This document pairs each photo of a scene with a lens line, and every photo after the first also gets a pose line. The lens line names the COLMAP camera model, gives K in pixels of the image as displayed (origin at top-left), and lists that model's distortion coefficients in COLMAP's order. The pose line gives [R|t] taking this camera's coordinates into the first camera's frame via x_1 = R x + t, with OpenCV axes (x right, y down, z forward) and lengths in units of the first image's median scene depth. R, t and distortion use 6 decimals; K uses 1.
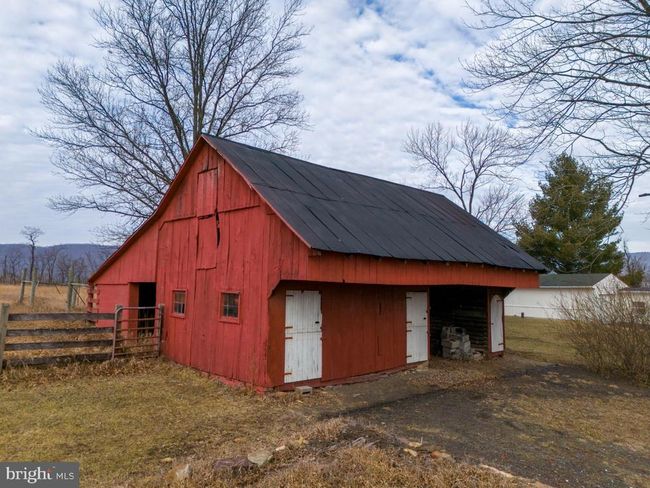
lens RADIAL K [[473.3, 0, 325.0], [0, 473.3, 244.0], [0, 0, 1]] dist [0.060058, -0.002278]
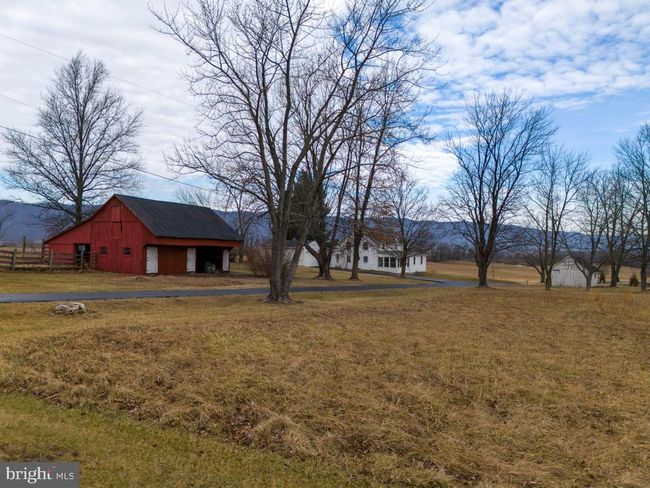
lens RADIAL K [[473.3, 0, 325.0], [0, 473.3, 244.0], [0, 0, 1]] dist [0.060058, -0.002278]
pose [[0.936044, 0.010345, 0.351732, -0.082633], [-0.038414, 0.996598, 0.072918, -0.200281], [-0.349781, -0.081766, 0.933256, -2.405783]]
